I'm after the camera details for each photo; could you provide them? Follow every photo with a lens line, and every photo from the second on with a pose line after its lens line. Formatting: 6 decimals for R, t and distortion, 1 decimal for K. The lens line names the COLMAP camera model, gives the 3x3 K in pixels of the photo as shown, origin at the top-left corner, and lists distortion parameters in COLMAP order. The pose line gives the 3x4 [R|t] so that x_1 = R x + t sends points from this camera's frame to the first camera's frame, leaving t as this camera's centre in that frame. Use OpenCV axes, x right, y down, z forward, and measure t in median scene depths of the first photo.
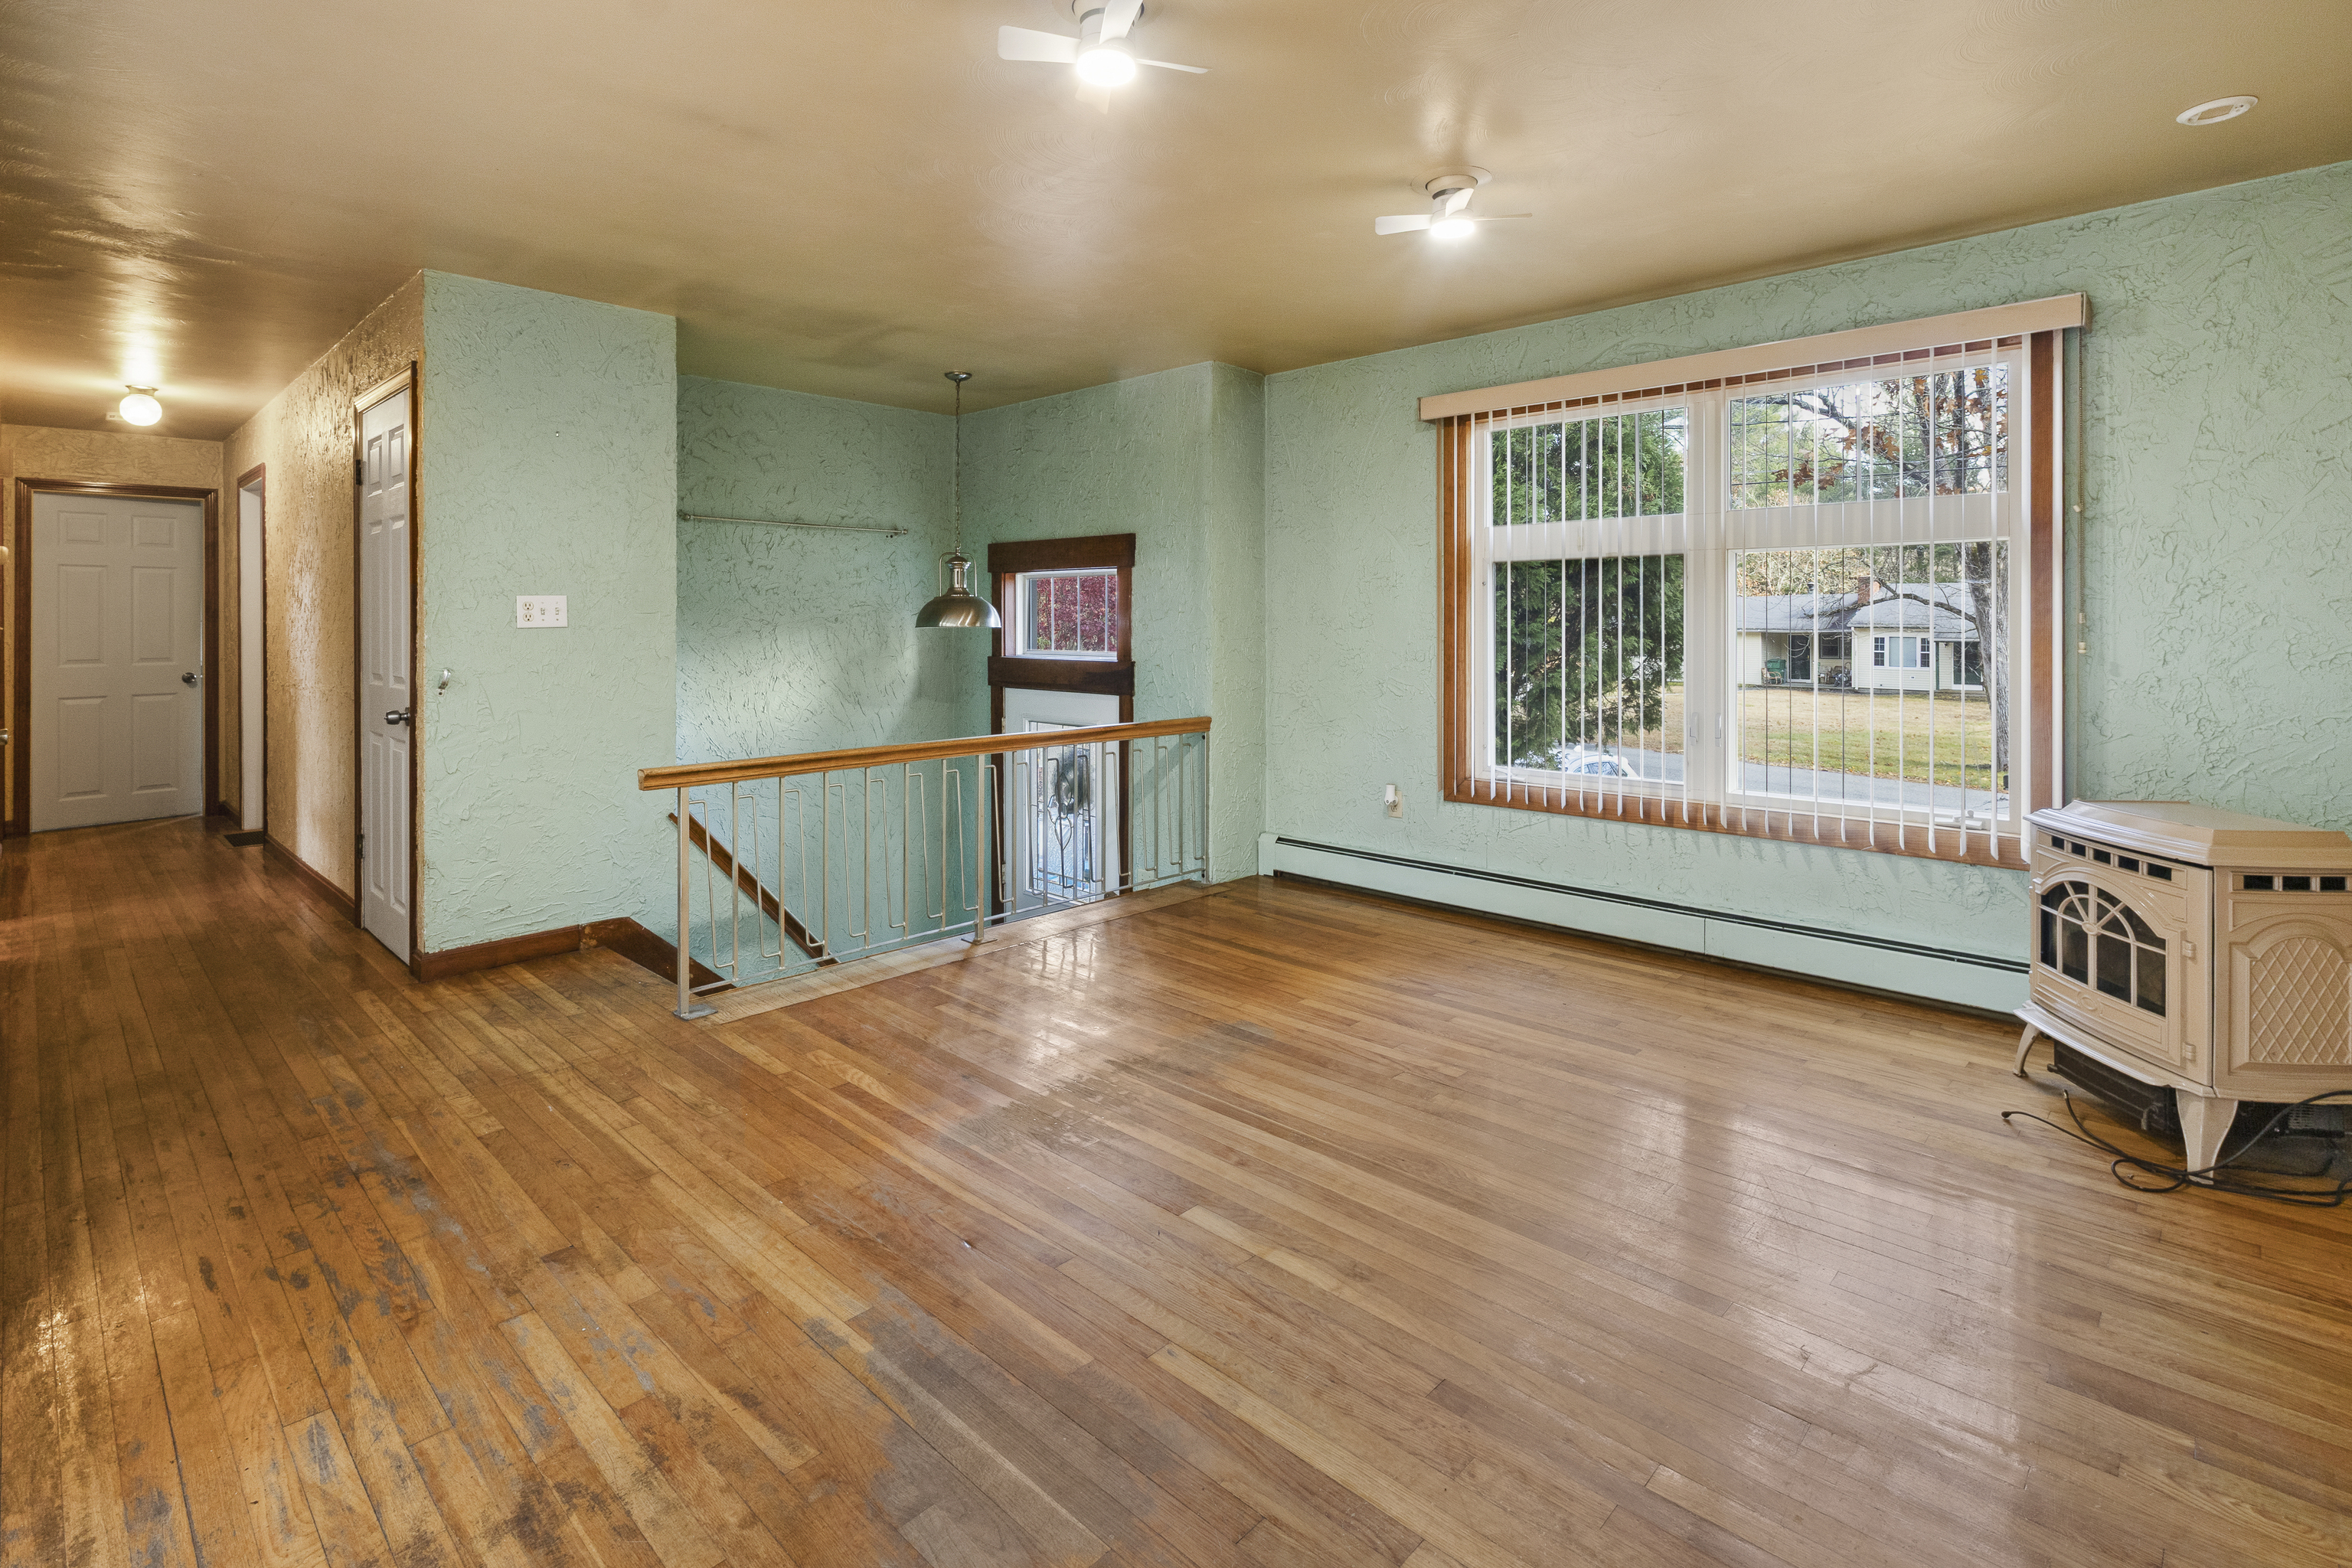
lens RADIAL K [[1108.7, 0, 1196.7], [0, 1108.7, 623.4], [0, 0, 1]] dist [-0.000188, 0.000580]
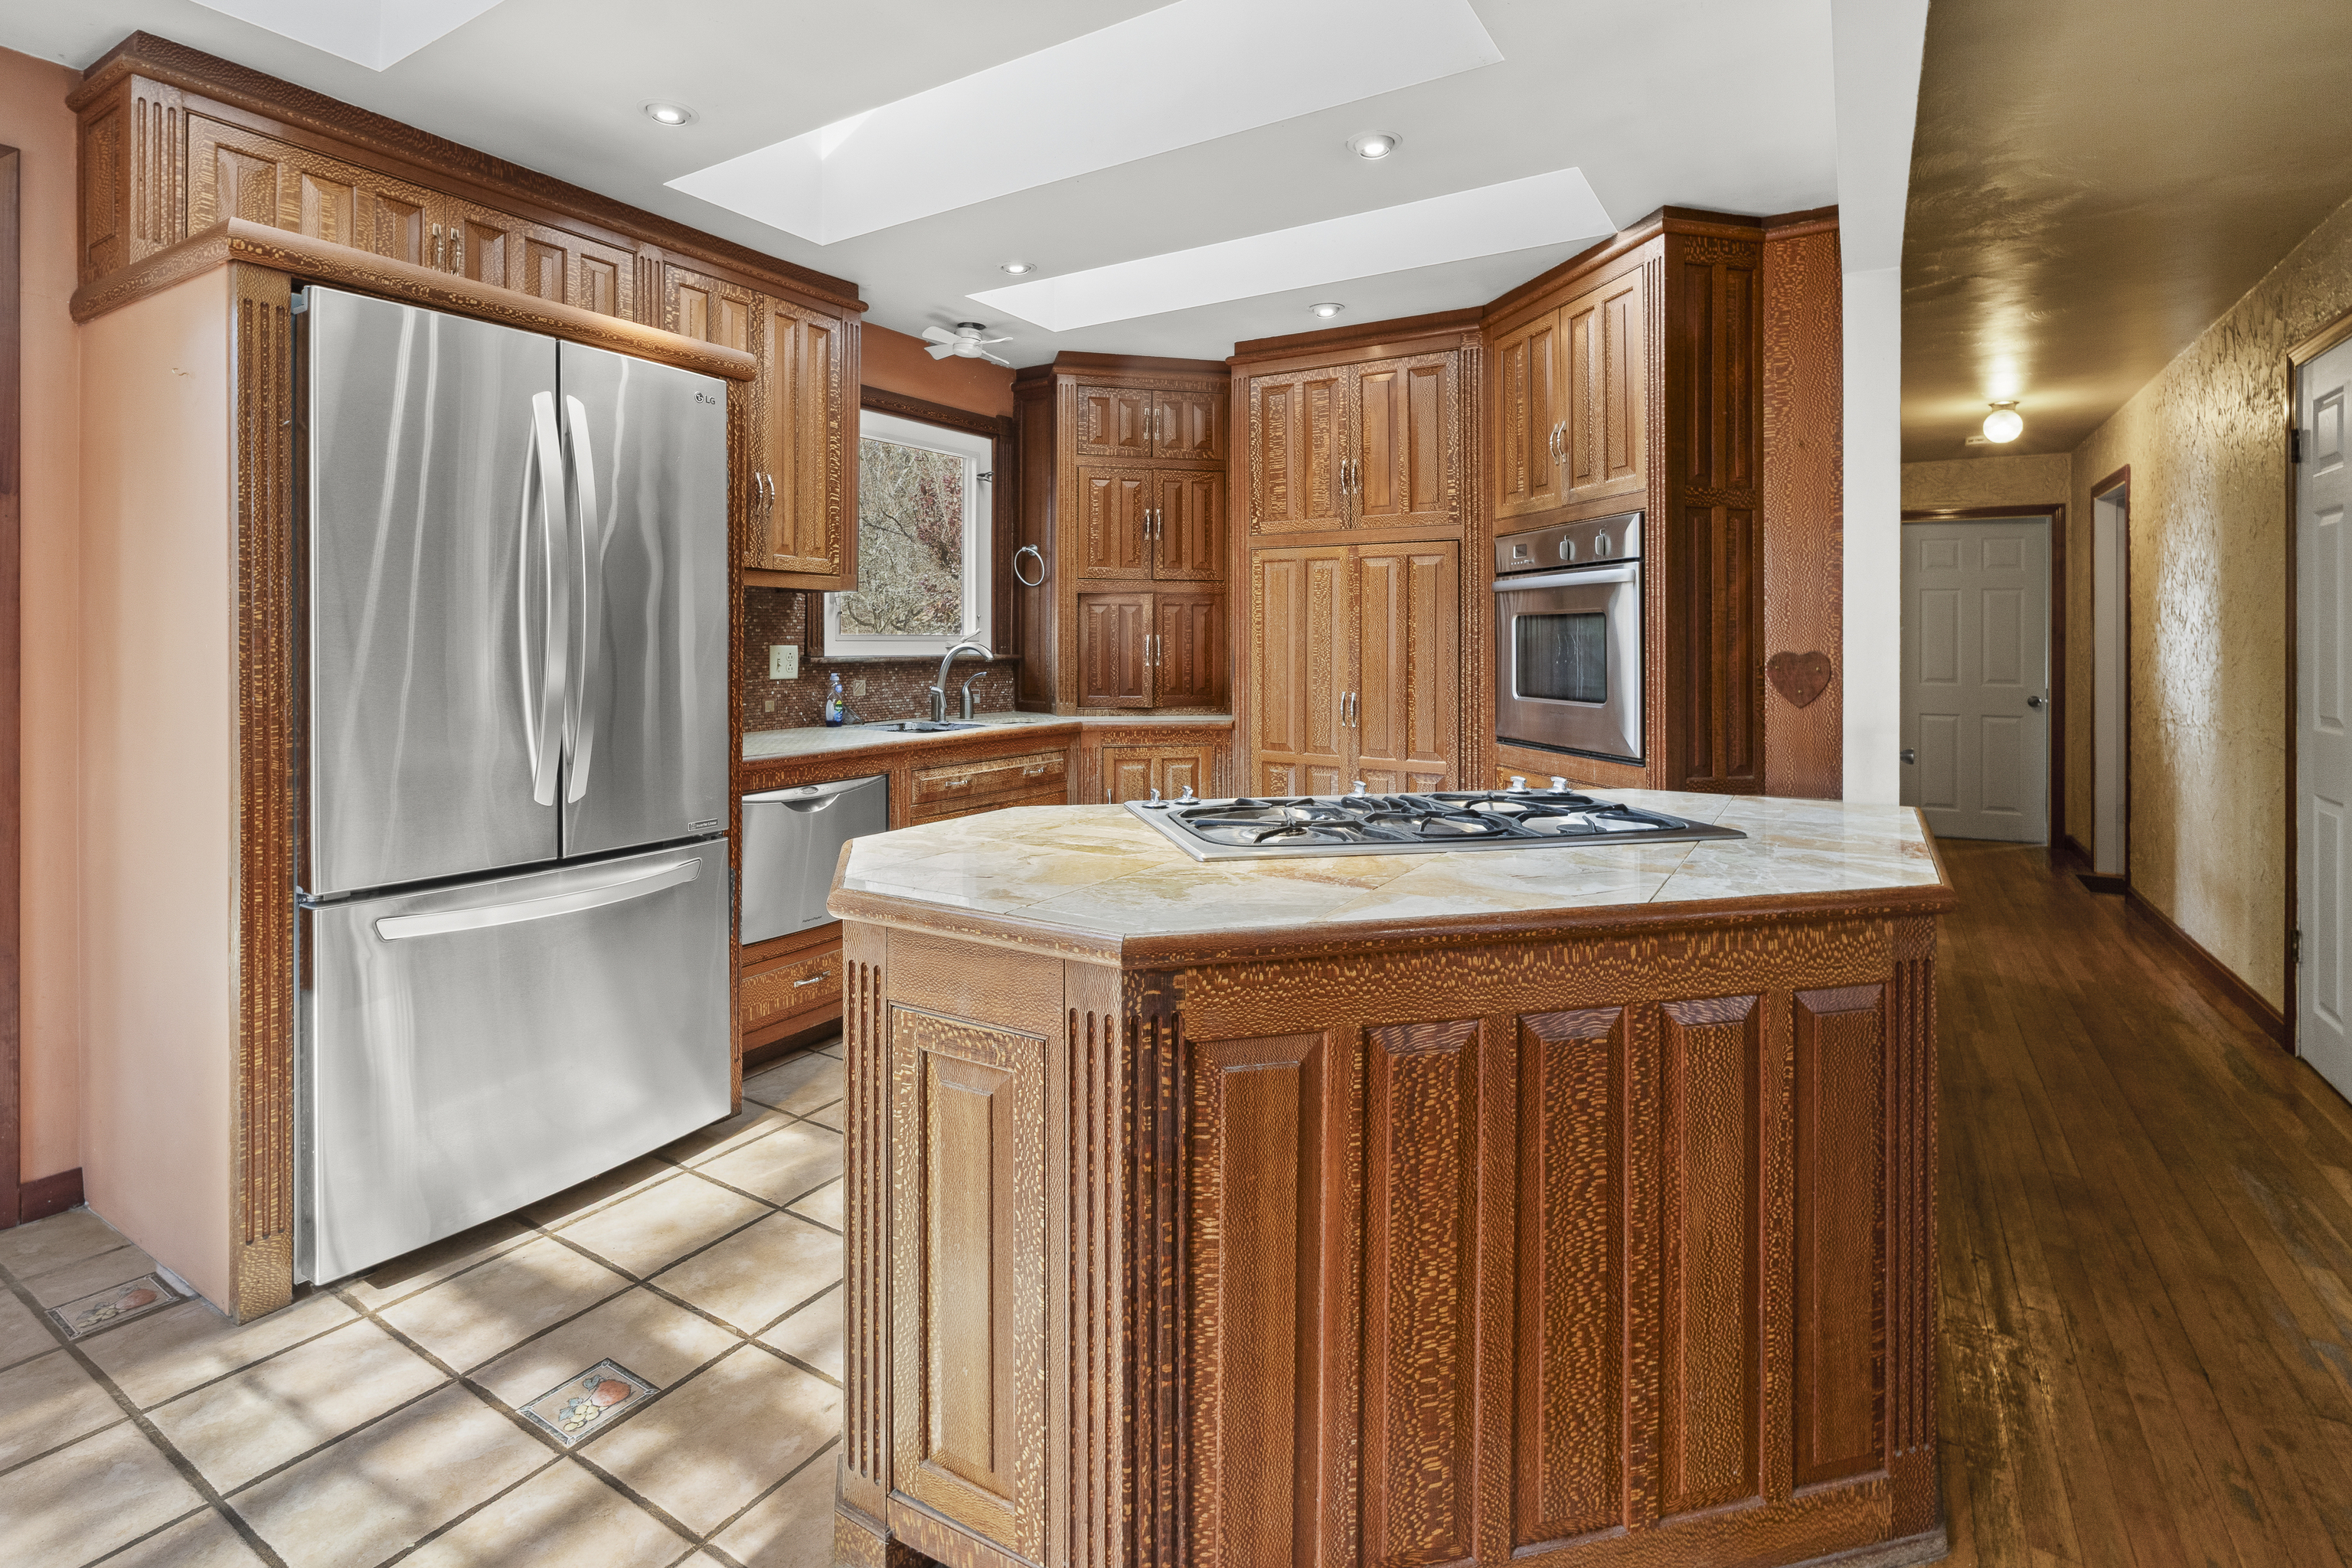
lens RADIAL K [[1108.7, 0, 1168.4], [0, 1108.7, 646.1], [0, 0, 1]] dist [-0.000188, 0.000580]
pose [[0.196555, 0.009085, -0.980451, -0.187610], [-0.008194, 0.999937, 0.007623, -0.000313], [0.980459, 0.006535, 0.196617, 0.117435]]
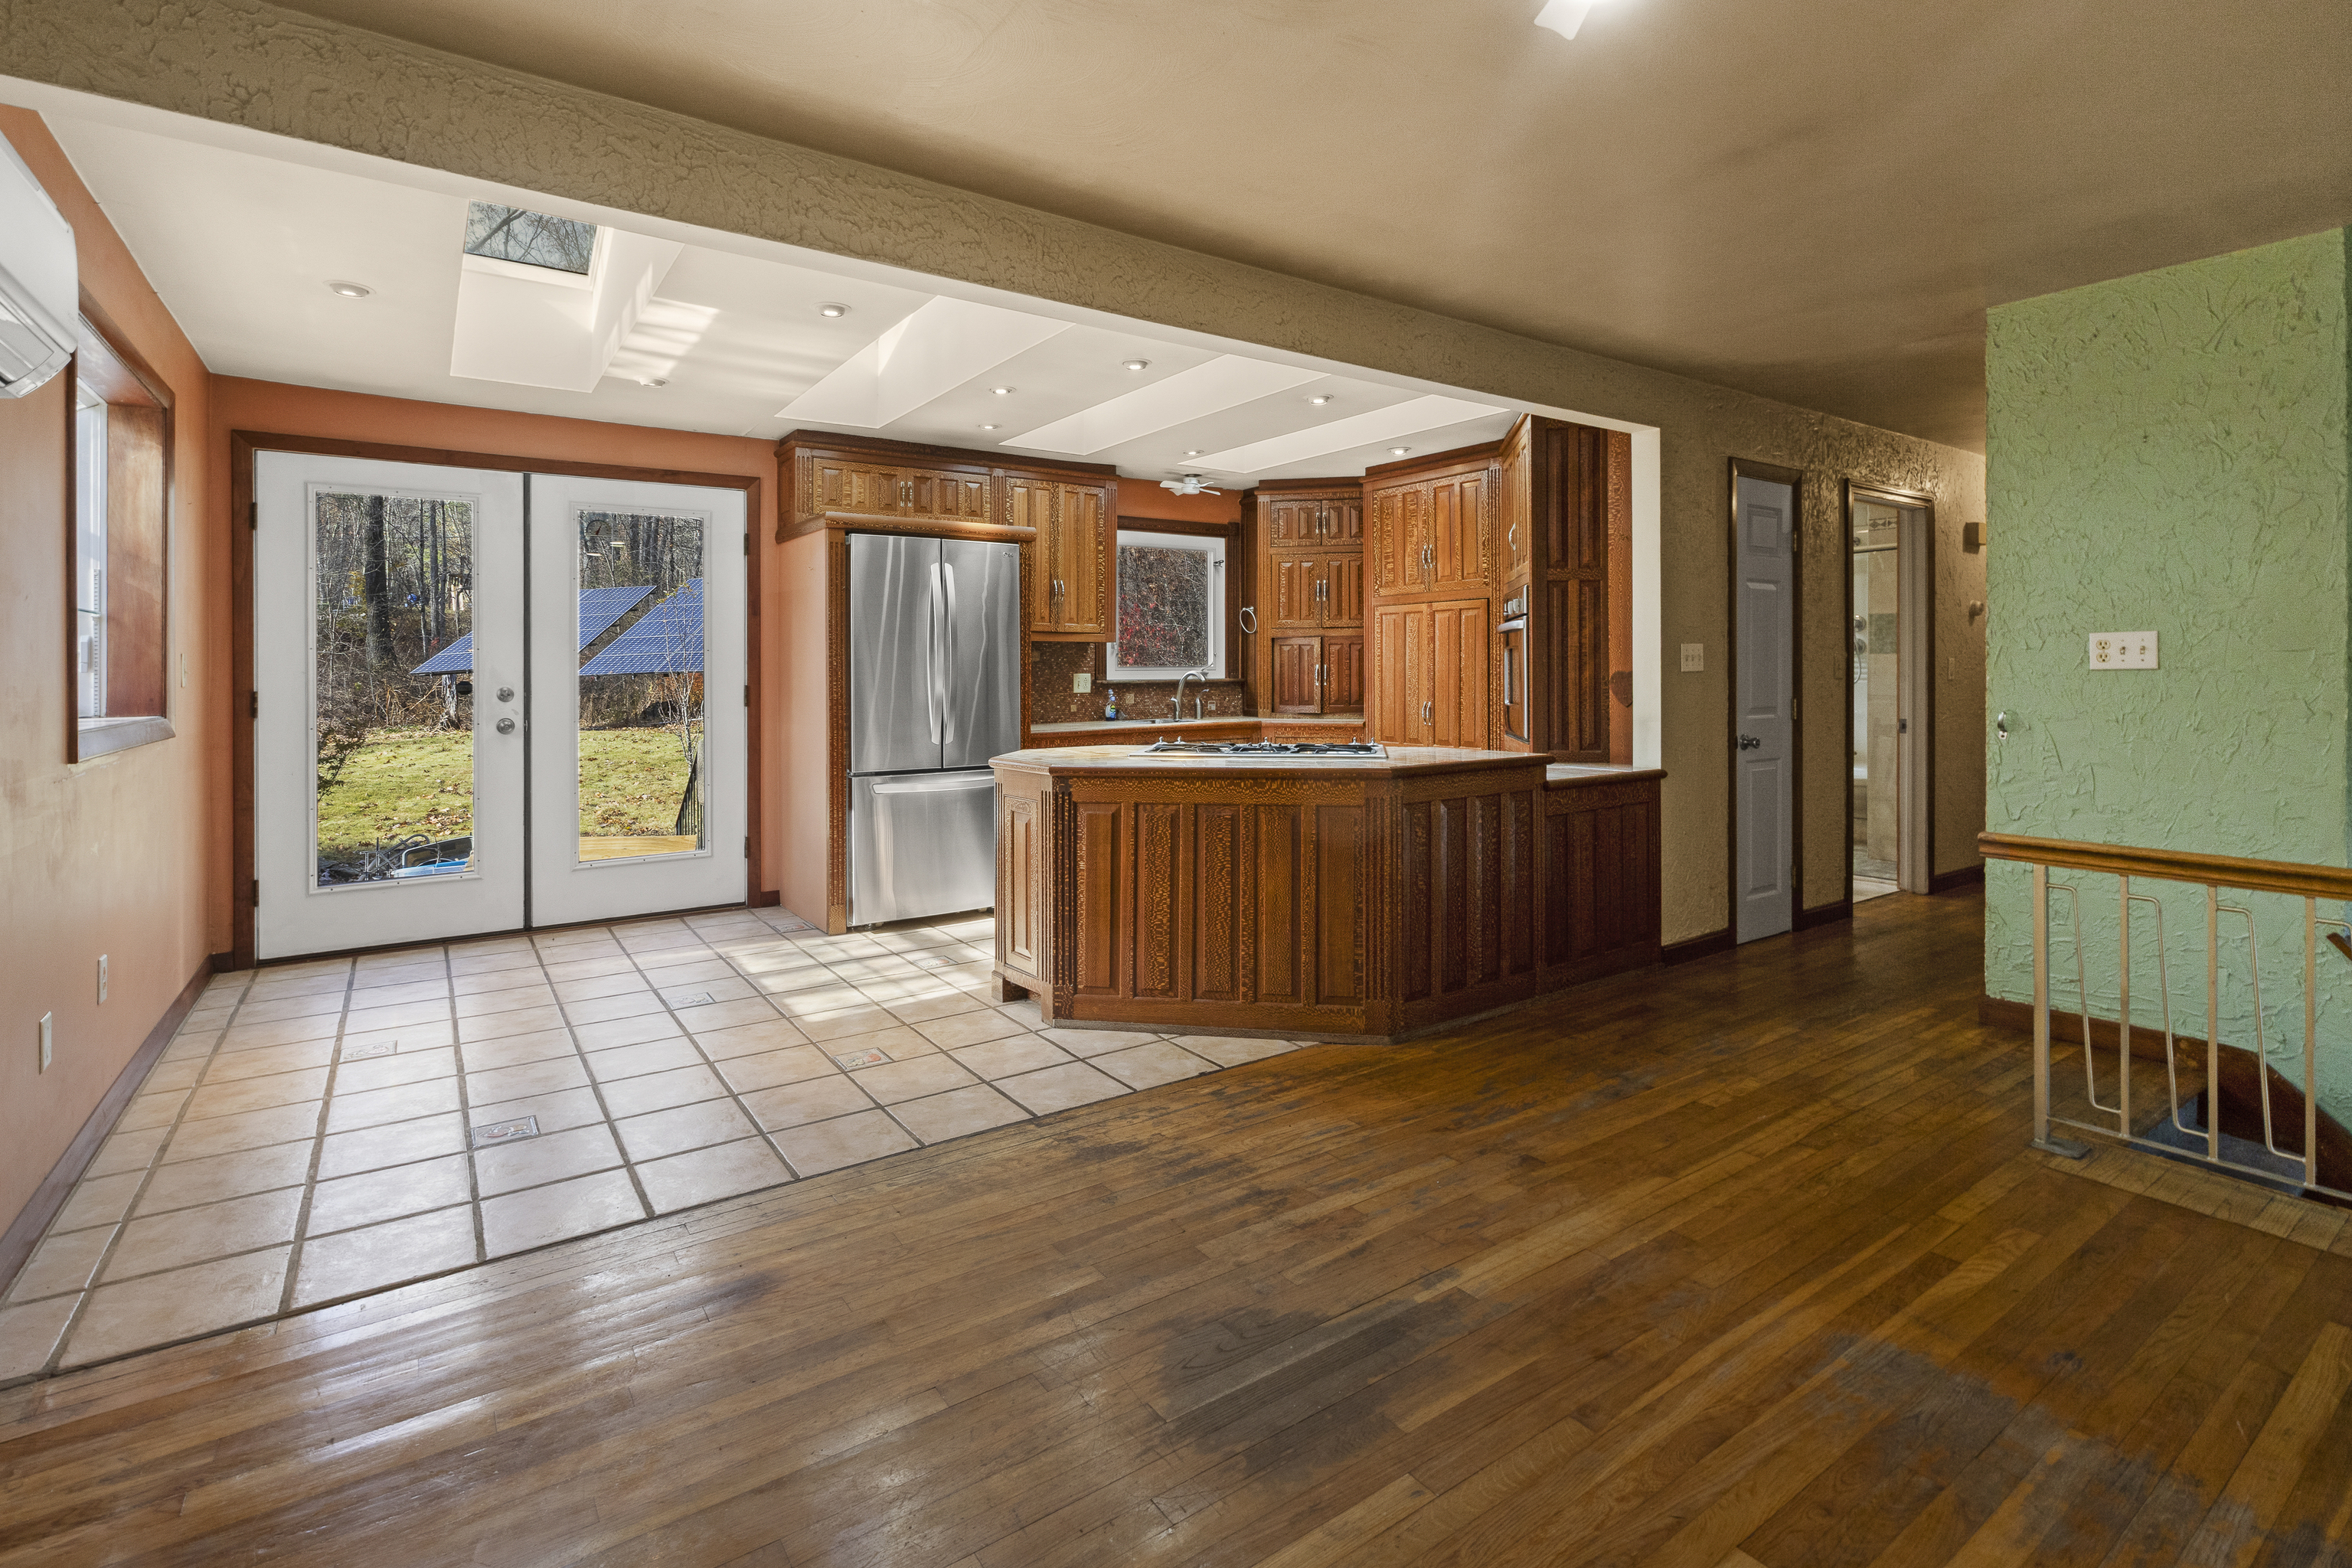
lens RADIAL K [[1108.7, 0, 1161.4], [0, 1108.7, 654.2], [0, 0, 1]] dist [-0.000188, 0.000580]
pose [[-0.218709, -0.008882, -0.975750, 0.418092], [0.004648, 0.999938, -0.010144, -0.002625], [0.975779, -0.006754, -0.218654, 0.466509]]
